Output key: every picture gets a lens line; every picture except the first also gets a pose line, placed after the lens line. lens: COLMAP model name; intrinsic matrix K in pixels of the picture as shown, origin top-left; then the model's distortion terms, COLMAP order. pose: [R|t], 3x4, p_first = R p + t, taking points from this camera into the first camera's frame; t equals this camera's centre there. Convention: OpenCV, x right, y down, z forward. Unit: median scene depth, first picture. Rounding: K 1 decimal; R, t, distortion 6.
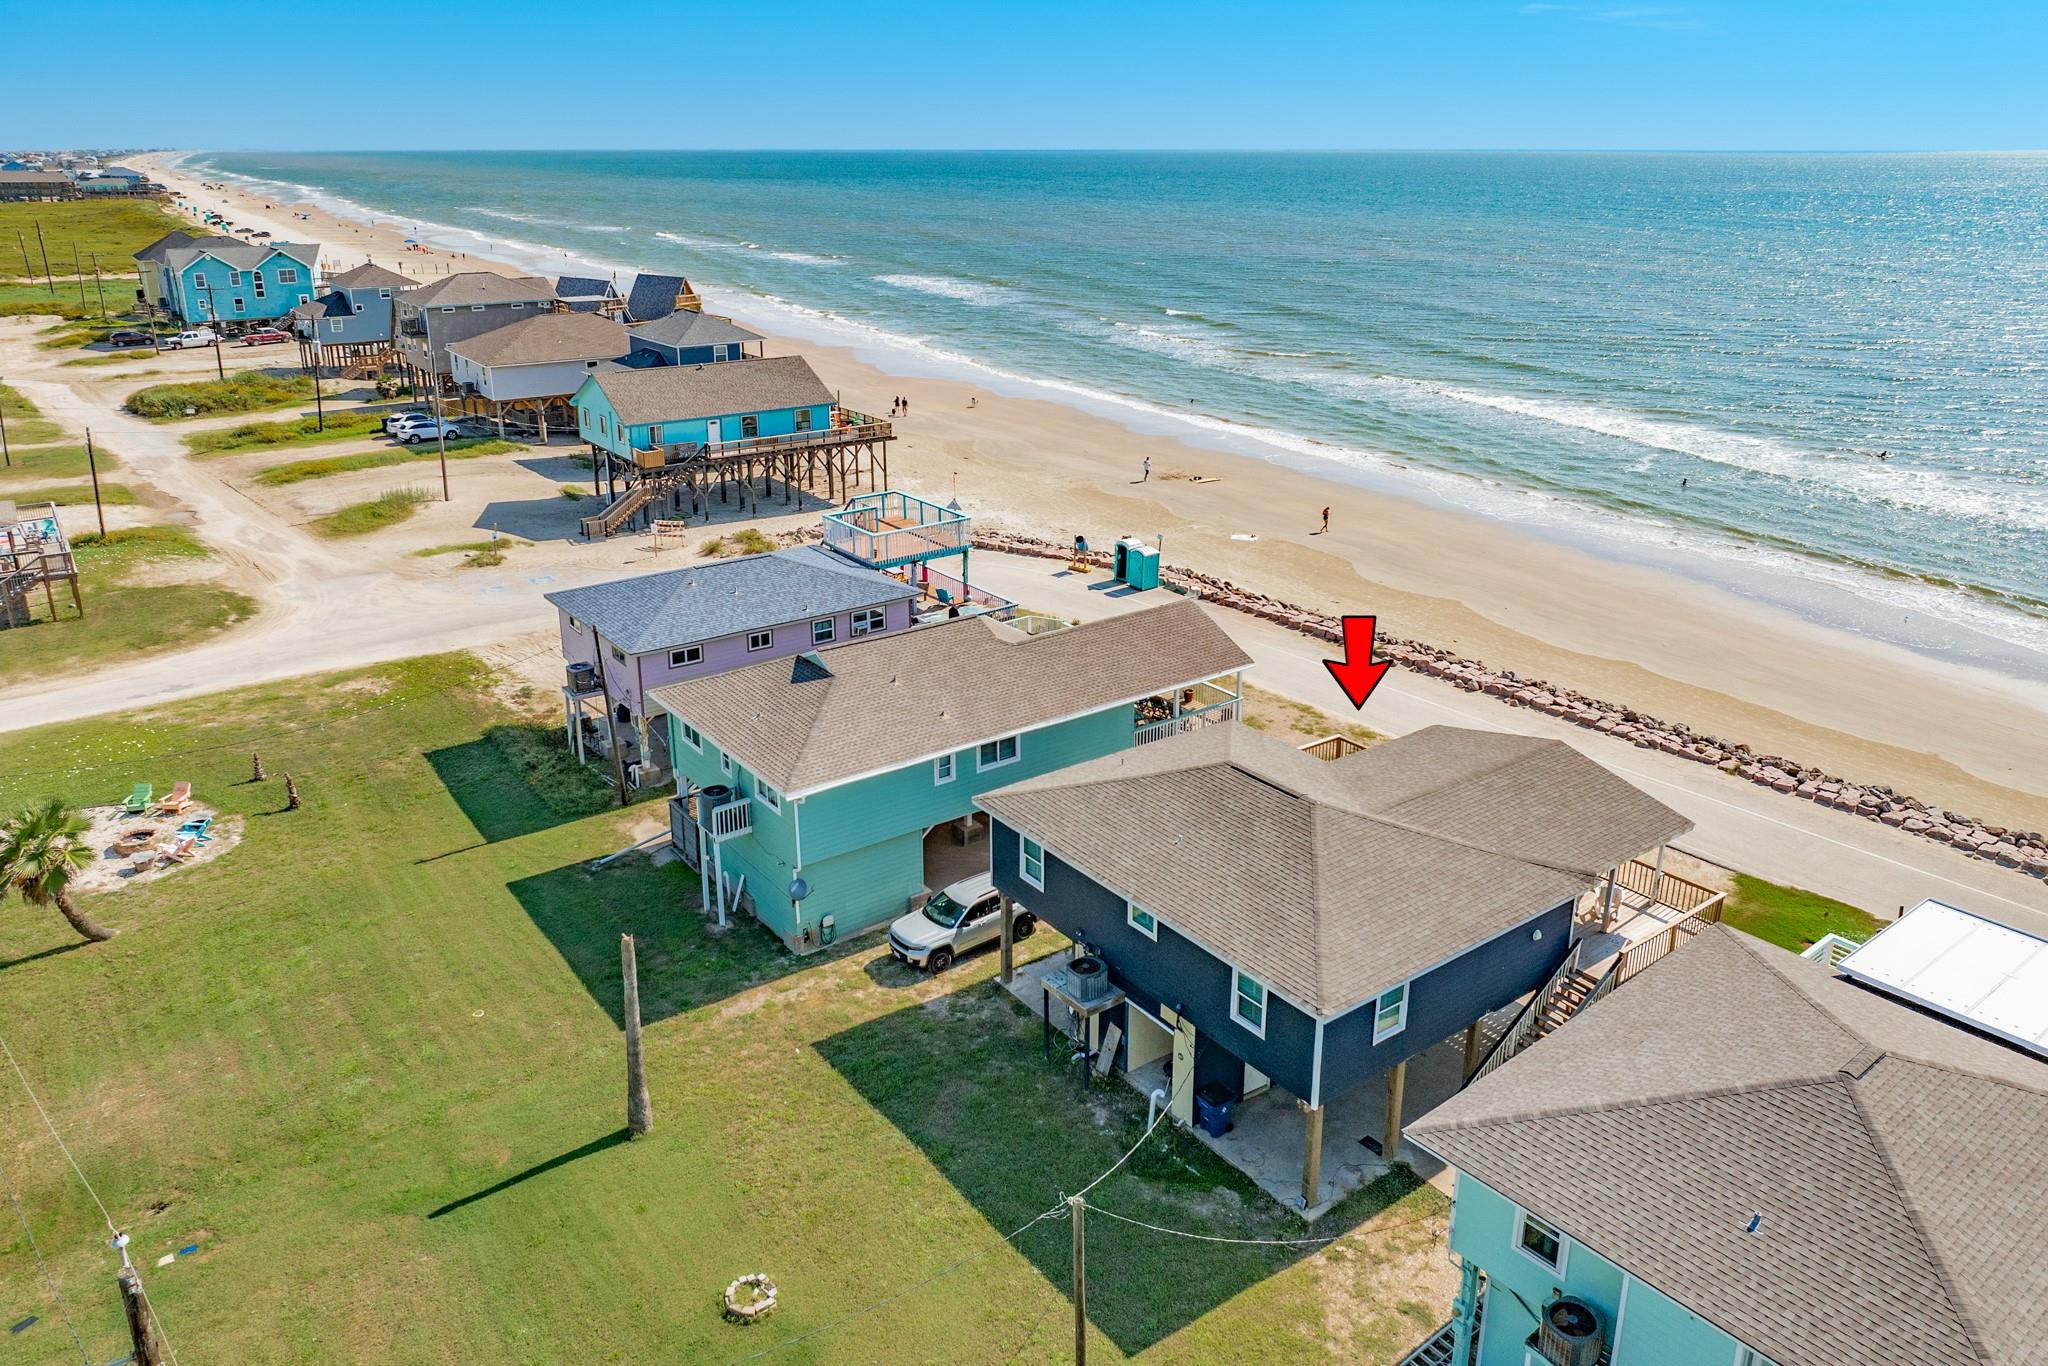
lens RADIAL K [[1432.1, 0, 1029.2], [0, 1432.1, 675.3], [0, 0, 1]] dist [-0.004188, -0.000439]
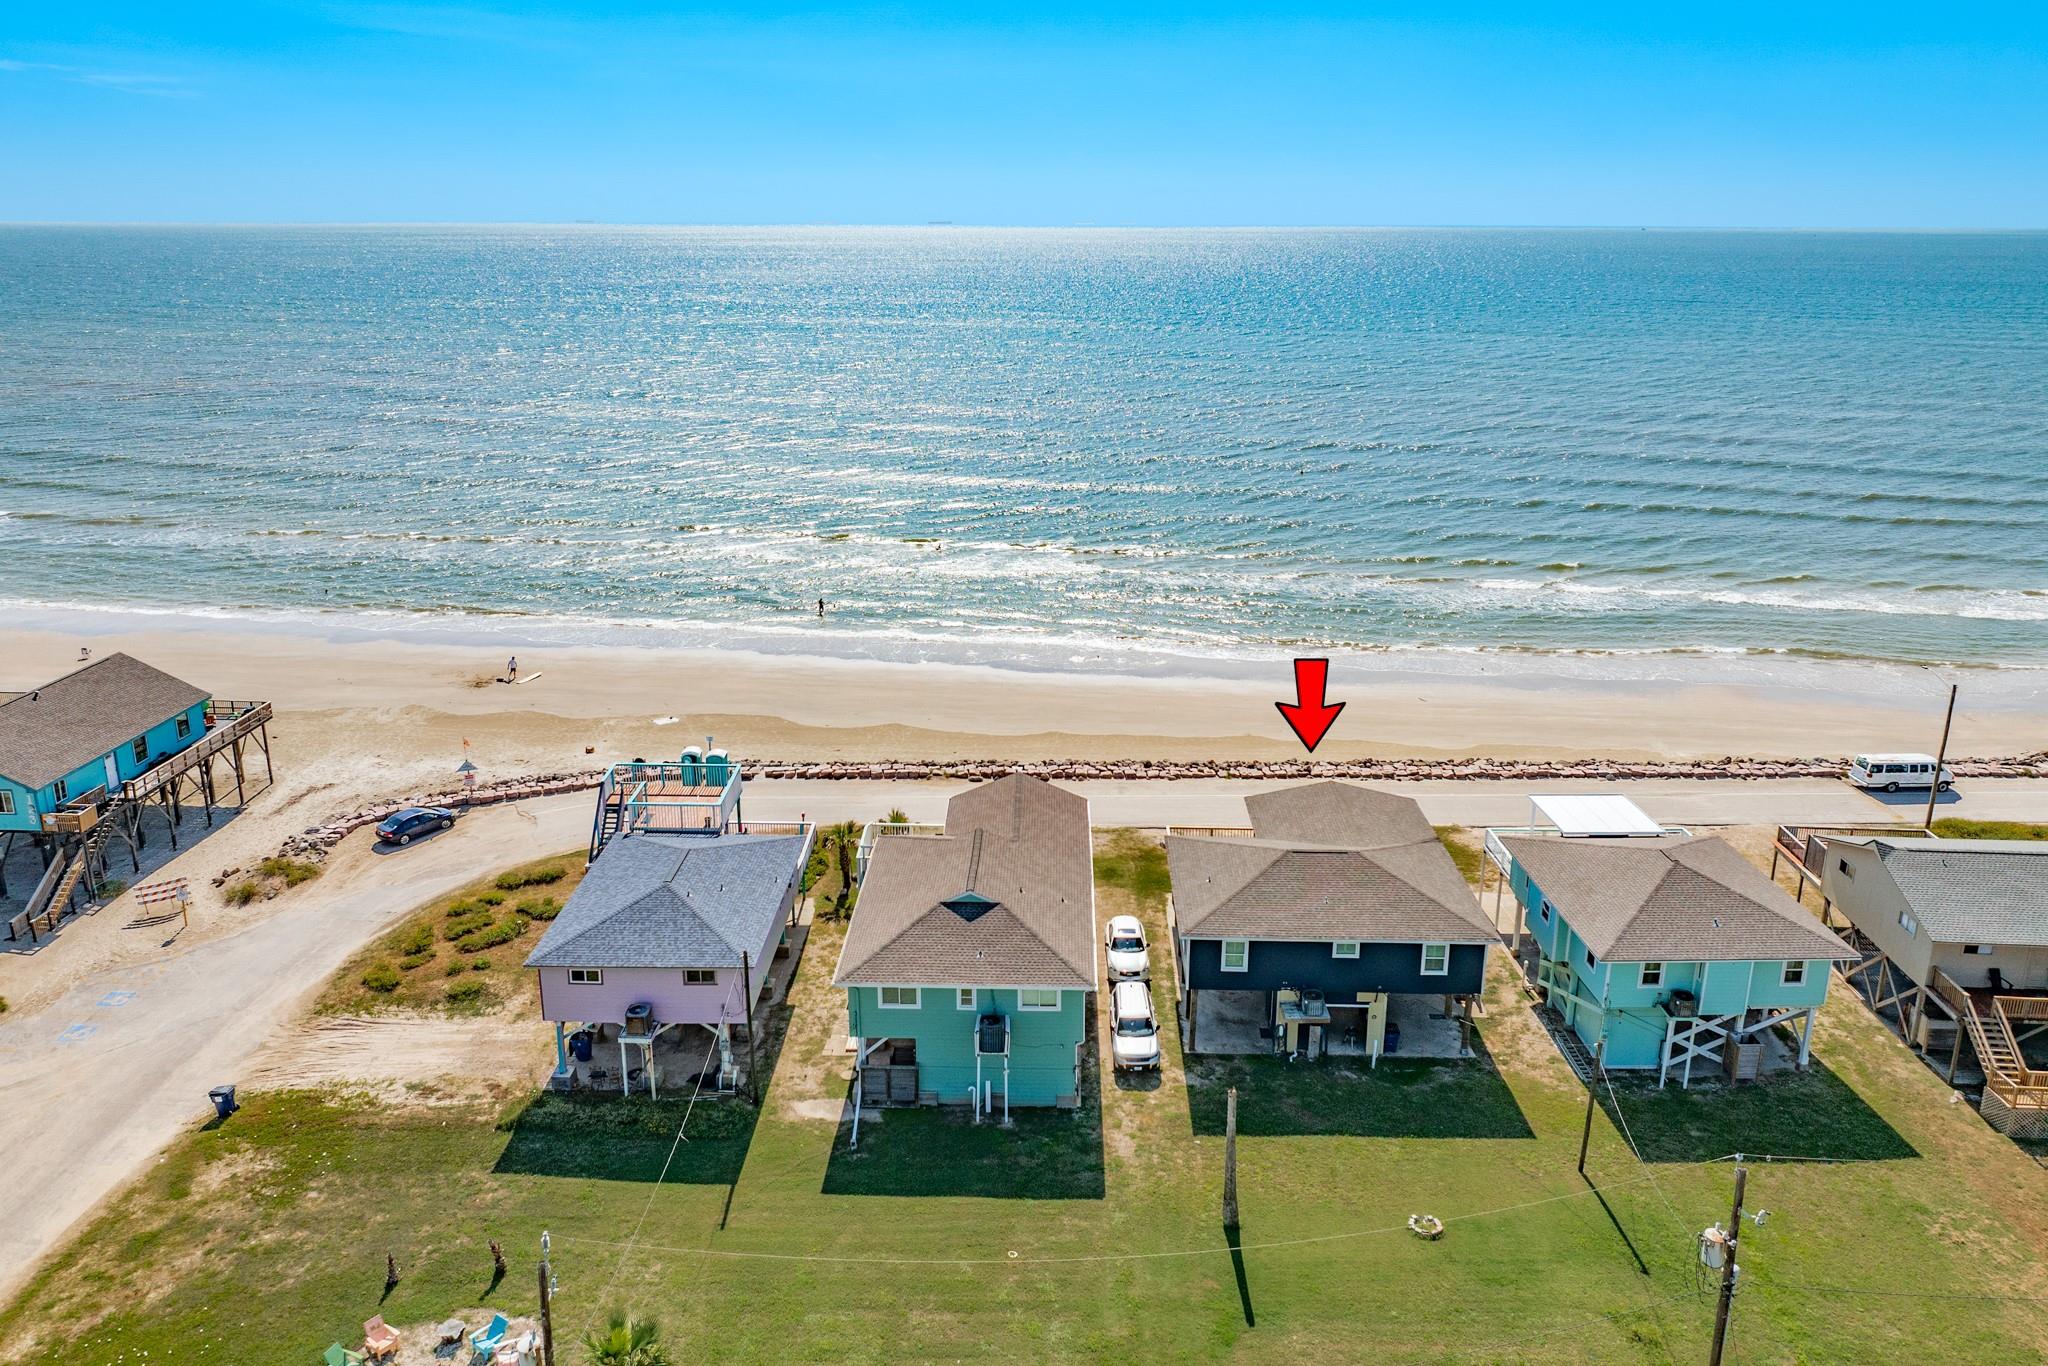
lens RADIAL K [[1432.1, 0, 1029.2], [0, 1432.1, 675.3], [0, 0, 1]] dist [-0.004188, -0.000439]
pose [[0.599730, -0.238026, 0.763981, -0.824787], [0.270329, 0.958871, 0.086537, -0.234444], [-0.753158, 0.154627, 0.639409, 0.094786]]
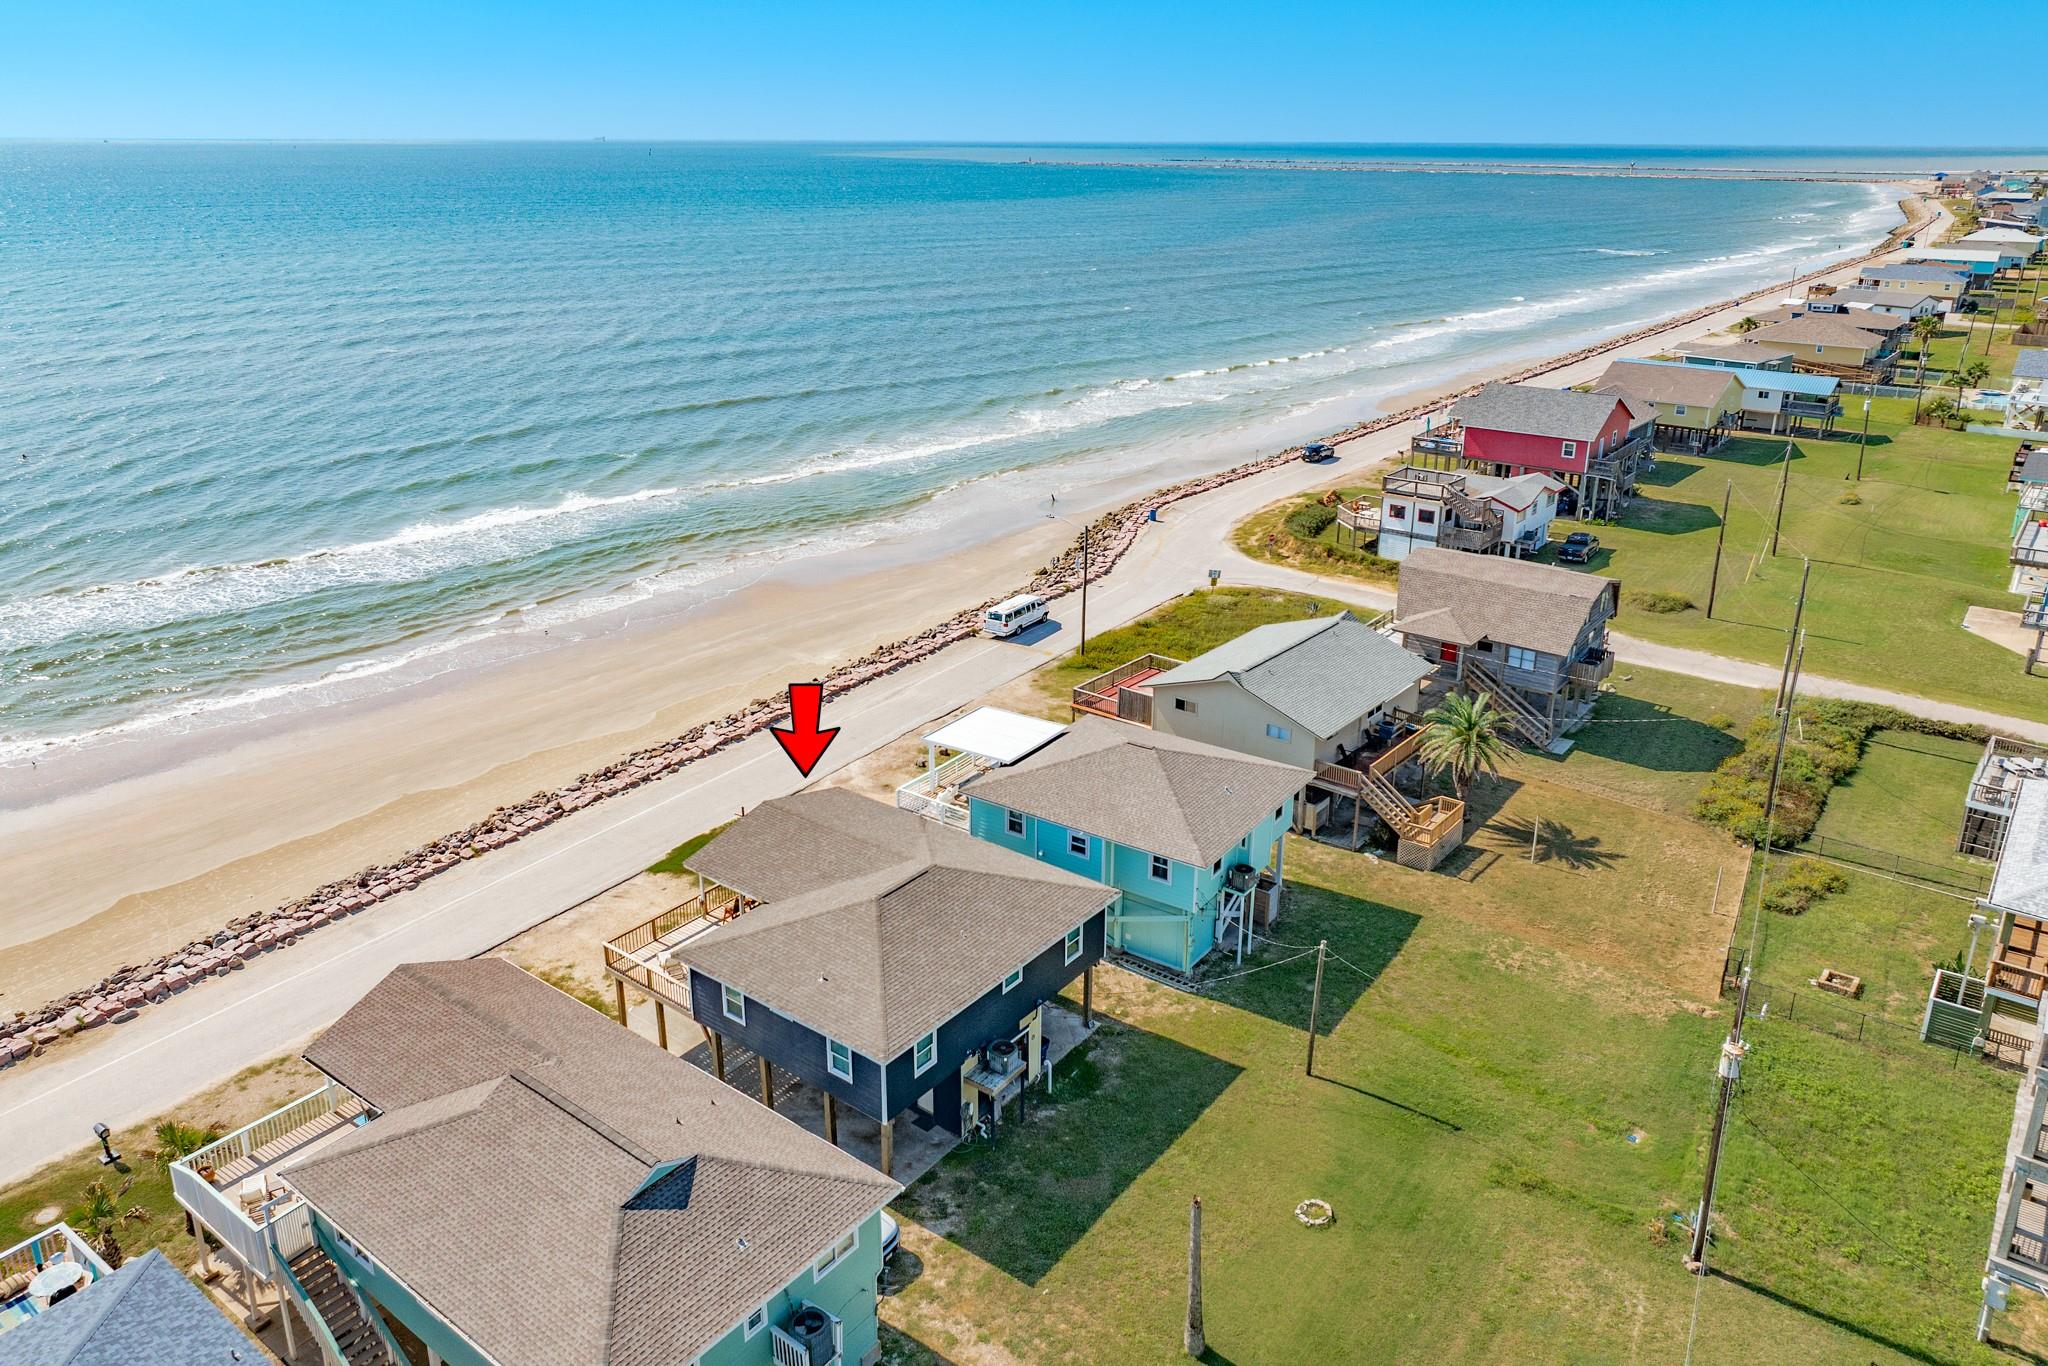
lens RADIAL K [[1432.1, 0, 1029.2], [0, 1432.1, 675.3], [0, 0, 1]] dist [-0.004188, -0.000439]
pose [[-0.297112, -0.335667, 0.893897, -0.649009], [0.327562, 0.843530, 0.425628, -0.402176], [-0.896899, 0.419266, -0.140671, 0.644453]]
